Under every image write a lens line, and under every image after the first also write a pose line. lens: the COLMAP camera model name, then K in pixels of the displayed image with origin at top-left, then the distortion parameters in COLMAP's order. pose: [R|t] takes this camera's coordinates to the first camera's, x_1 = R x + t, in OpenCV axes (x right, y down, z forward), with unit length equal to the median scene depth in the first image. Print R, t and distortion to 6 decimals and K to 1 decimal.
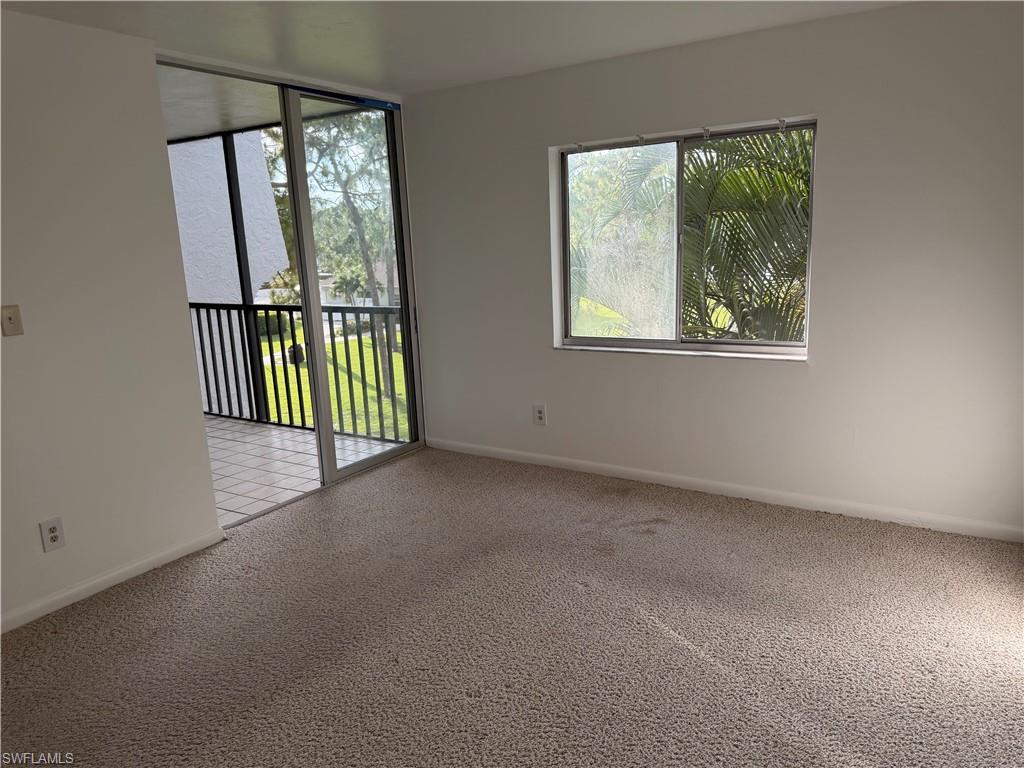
lens RADIAL K [[716.3, 0, 512.0], [0, 716.3, 384.0], [0, 0, 1]] dist [0.038839, -0.001331]
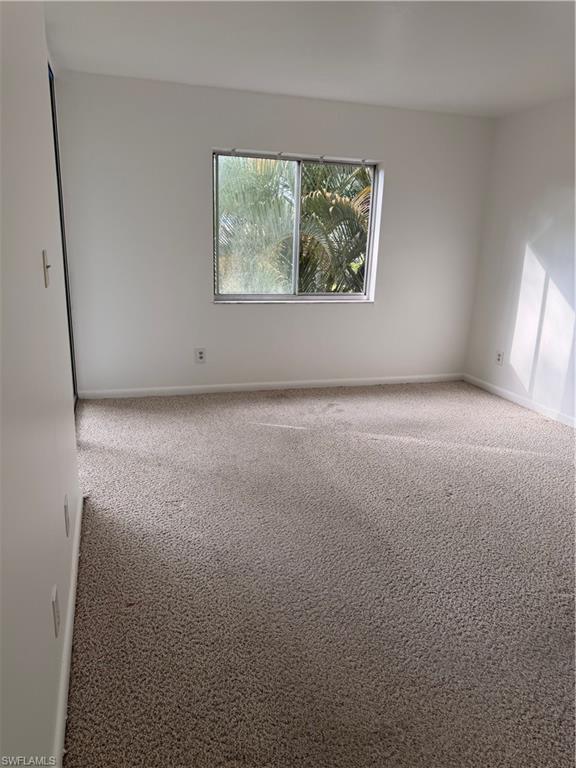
lens RADIAL K [[537.2, 0, 288.0], [0, 537.2, 384.0], [0, 0, 1]] dist [0.038839, -0.001331]
pose [[0.645787, -0.153536, 0.747921, -0.712258], [0.092373, 0.988088, 0.123079, -0.014007], [-0.757909, -0.010395, 0.652278, 0.265593]]
